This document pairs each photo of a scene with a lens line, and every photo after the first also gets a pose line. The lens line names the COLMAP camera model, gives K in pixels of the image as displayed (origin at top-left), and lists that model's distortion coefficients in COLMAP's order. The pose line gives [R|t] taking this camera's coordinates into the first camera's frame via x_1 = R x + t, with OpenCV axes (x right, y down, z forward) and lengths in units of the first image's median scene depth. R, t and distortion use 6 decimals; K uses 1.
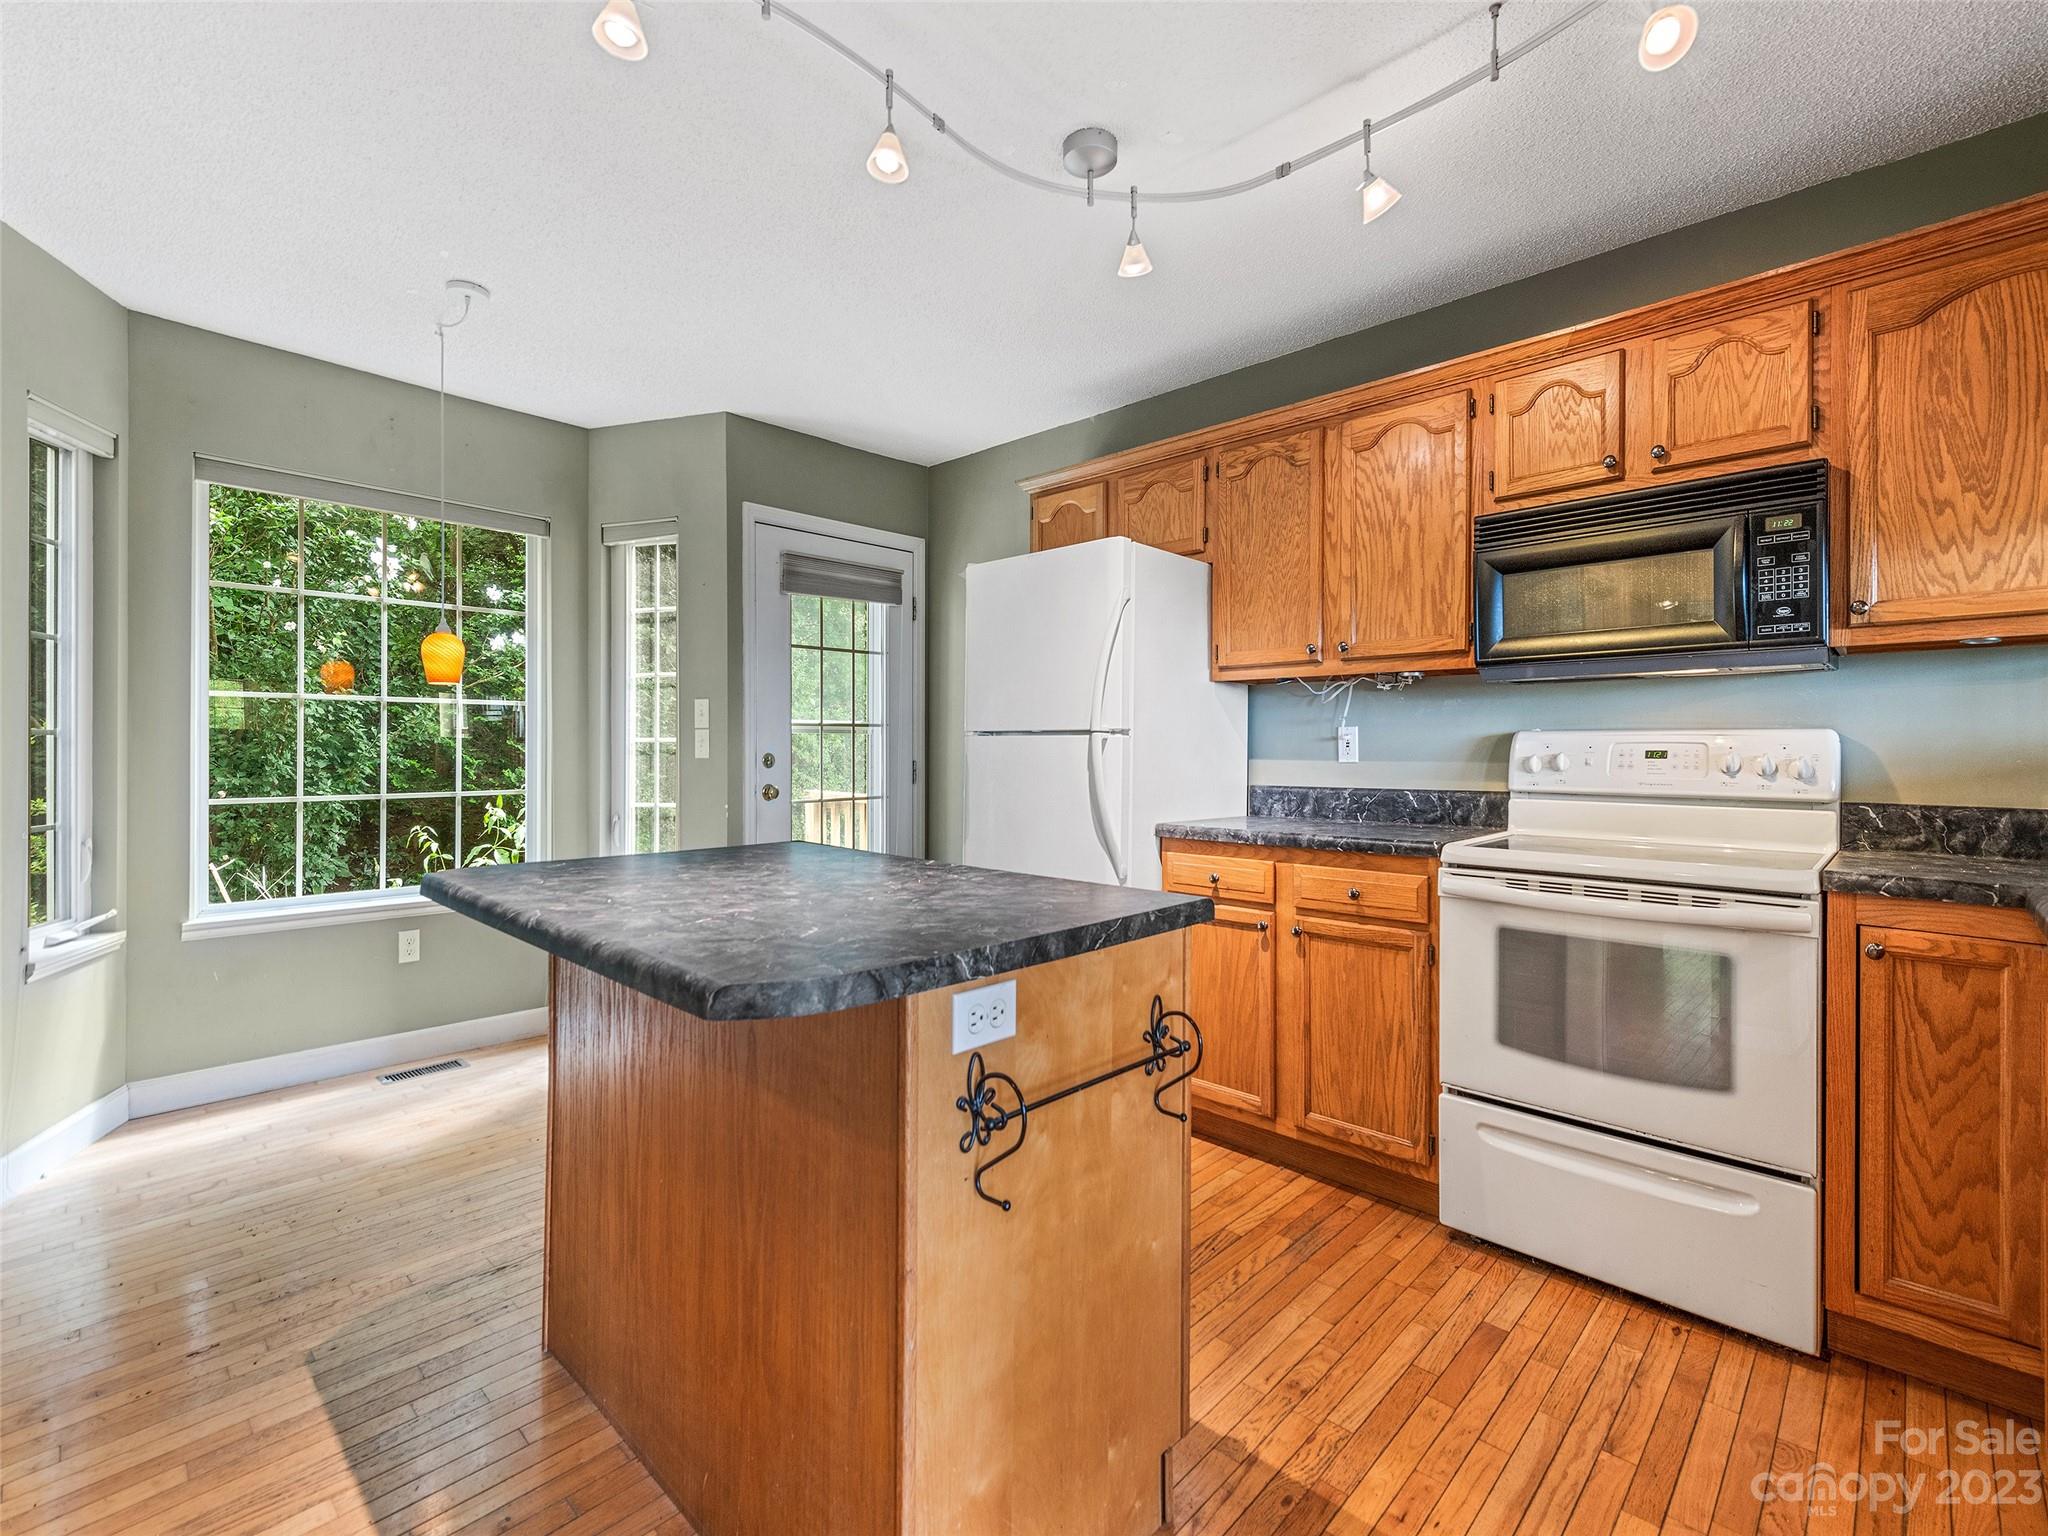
lens RADIAL K [[918.1, 0, 1015.0], [0, 918.1, 747.7], [0, 0, 1]] dist [0.004219, 0.000019]
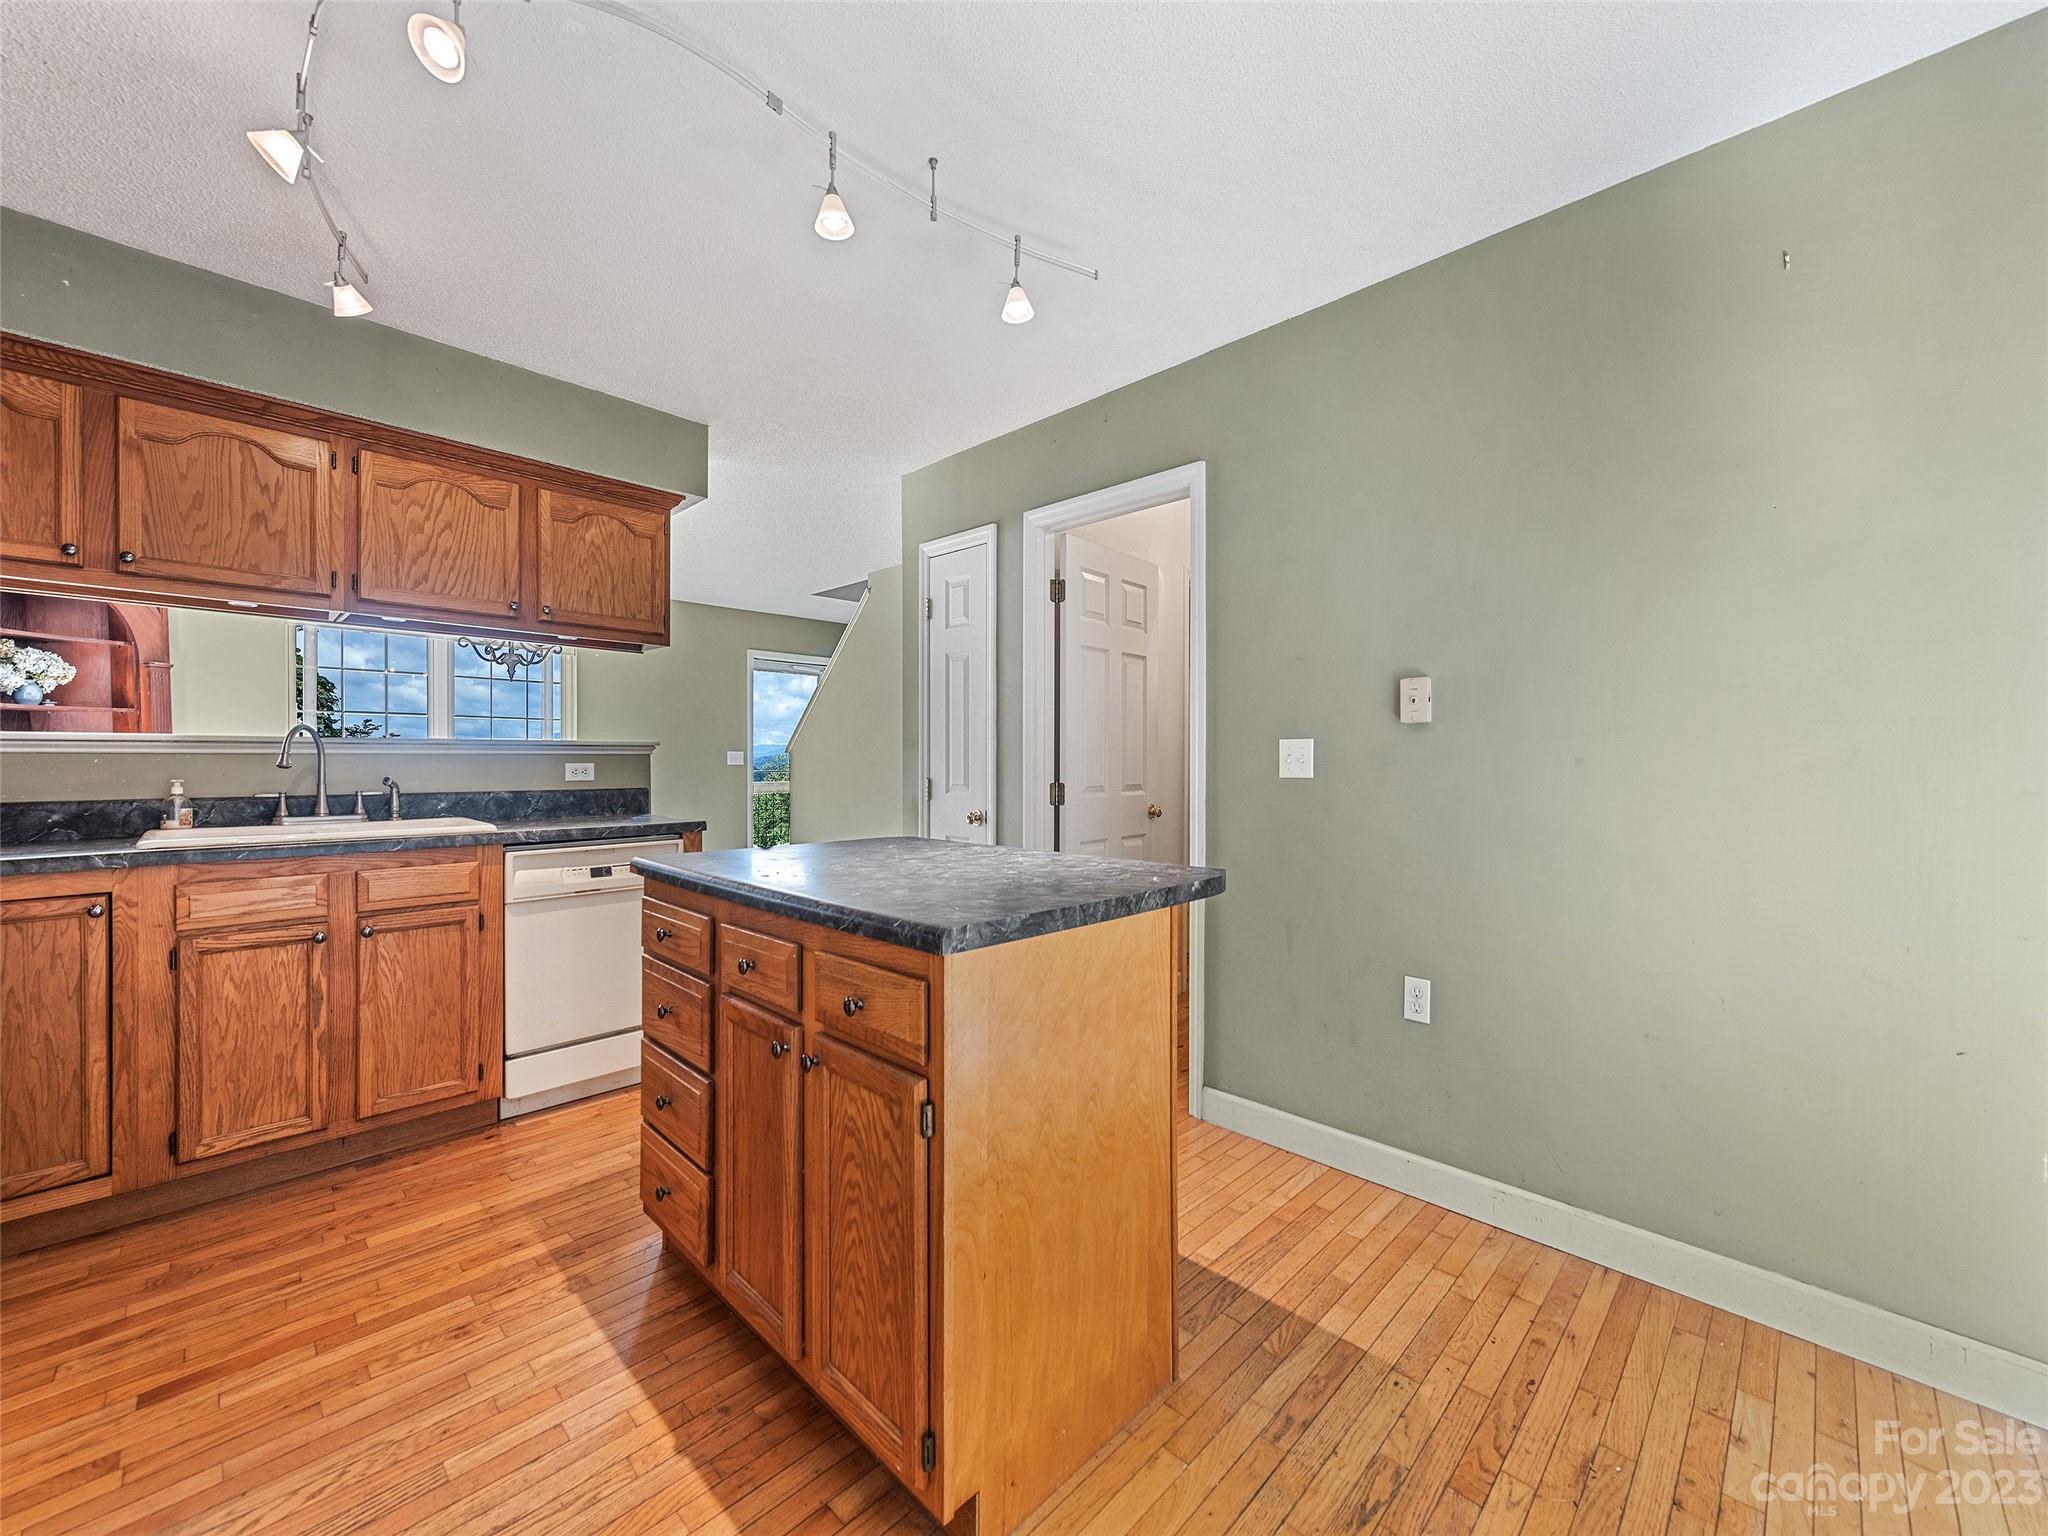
lens RADIAL K [[801.0, 0, 1034.7], [0, 801.0, 767.0], [0, 0, 1]] dist [0.002035, 0.000253]
pose [[-0.999960, -0.006880, -0.005738, -0.266846], [-0.006937, 0.999926, 0.010001, -0.003032], [0.005668, 0.010040, -0.999934, 1.394111]]
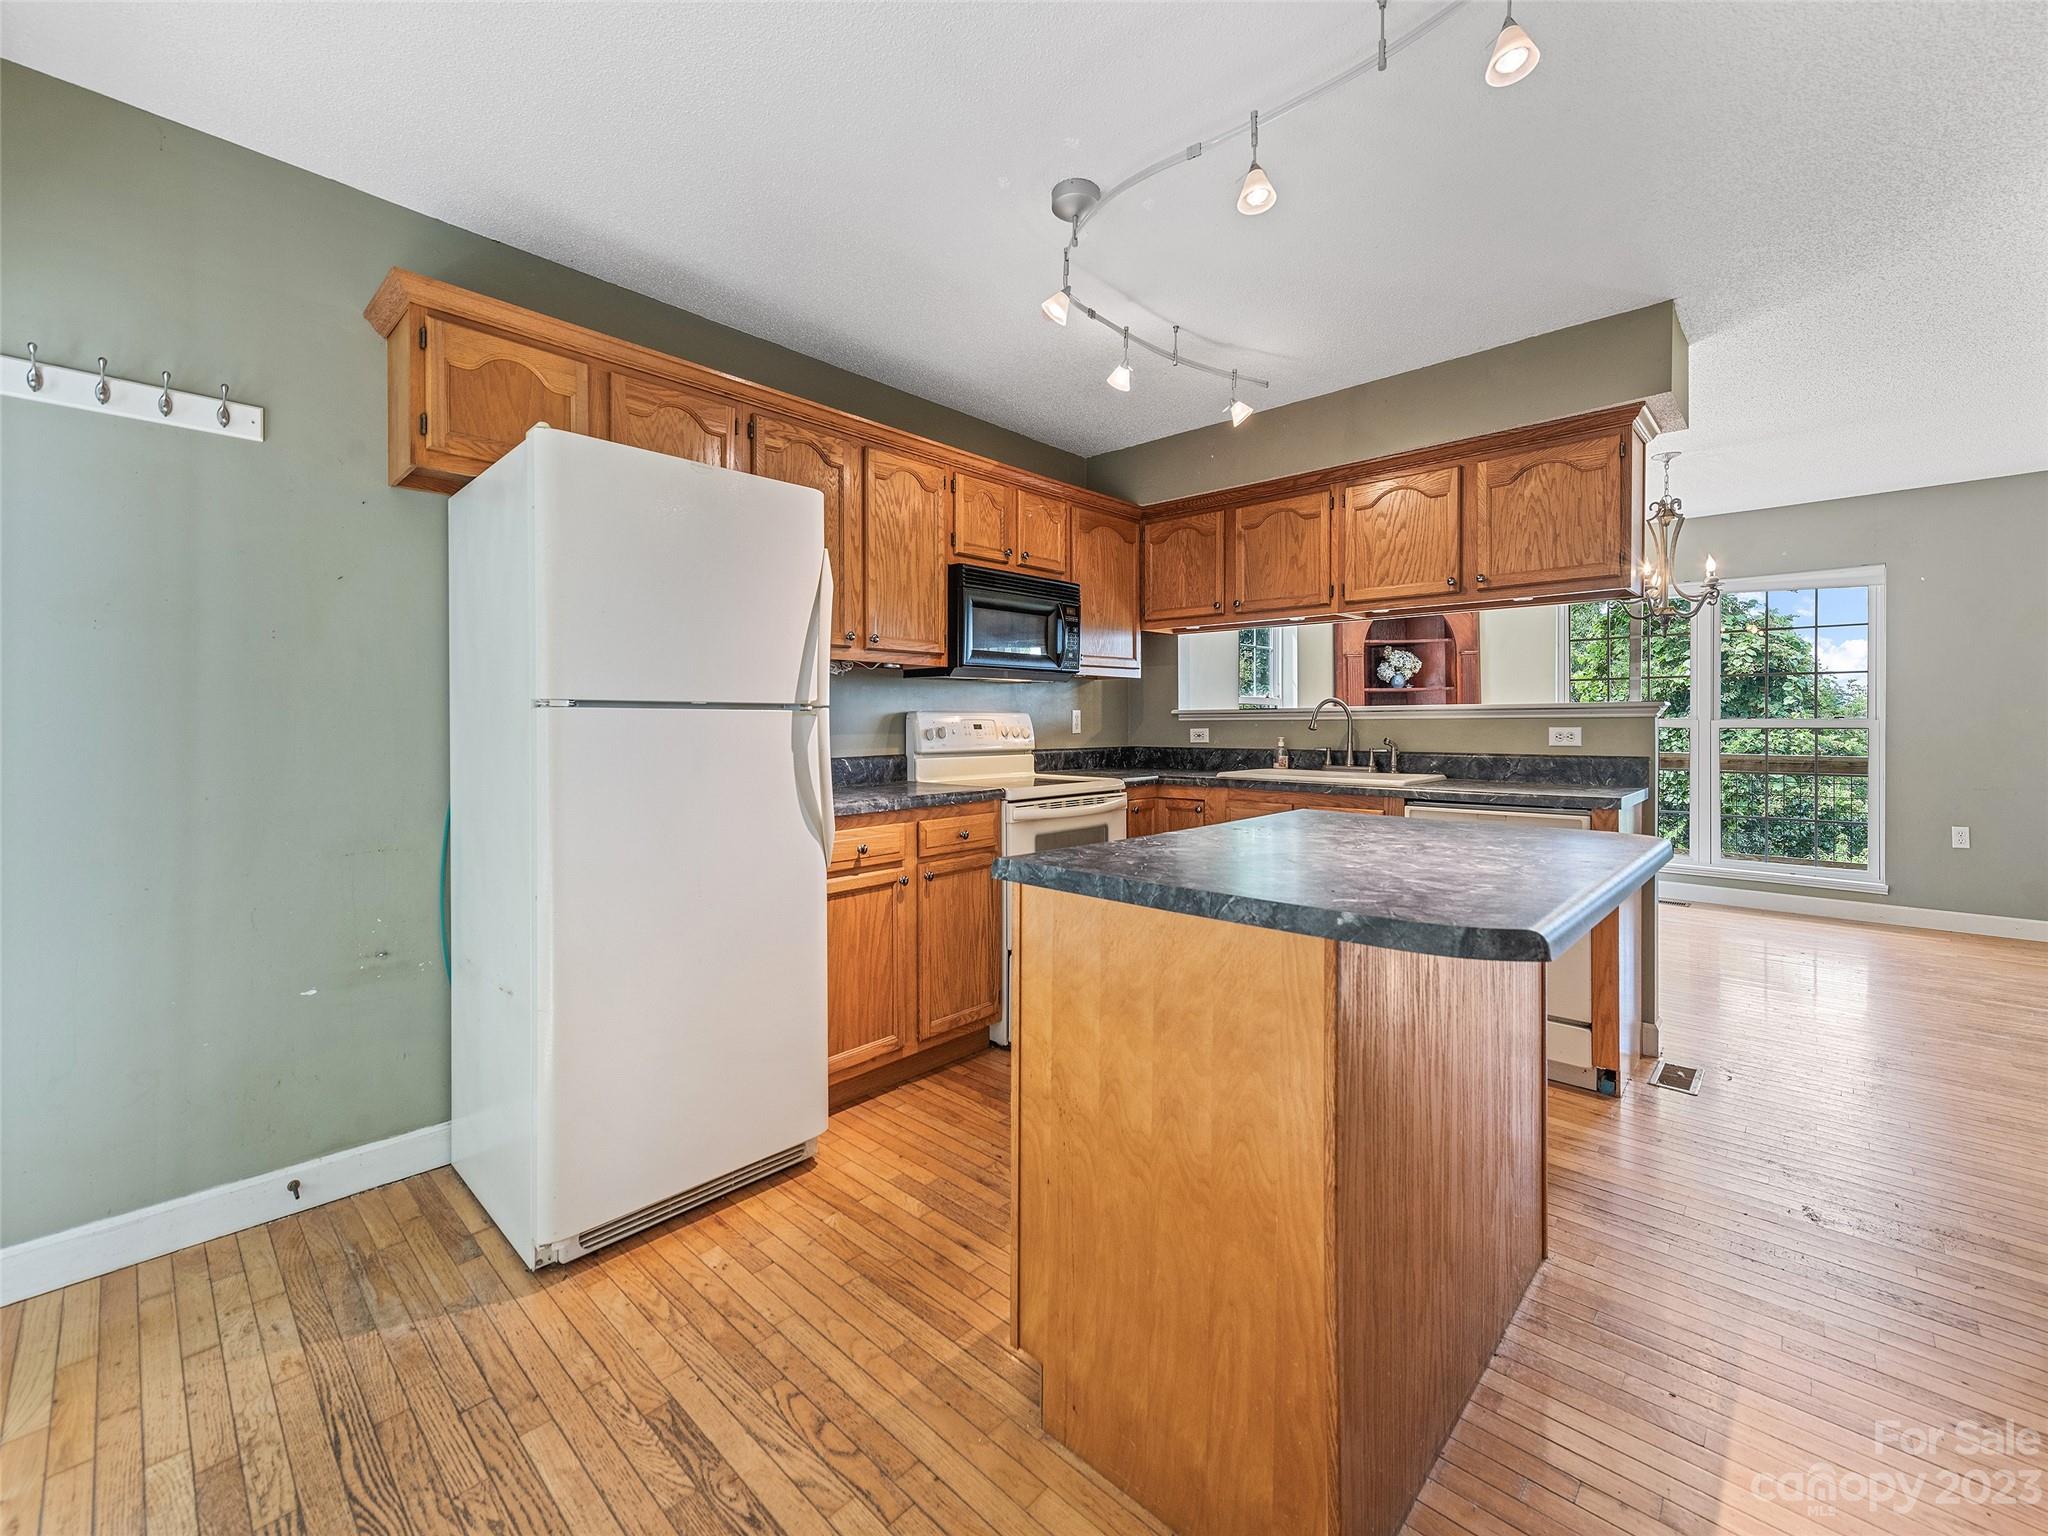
lens RADIAL K [[839.5, 0, 1012.8], [0, 839.5, 727.2], [0, 0, 1]] dist [0.000916, 0.000032]
pose [[-0.014288, -0.008163, 0.999865, -0.818777], [0.002979, 0.999962, 0.008206, -0.004028], [-0.999893, 0.003096, -0.014263, 0.936592]]
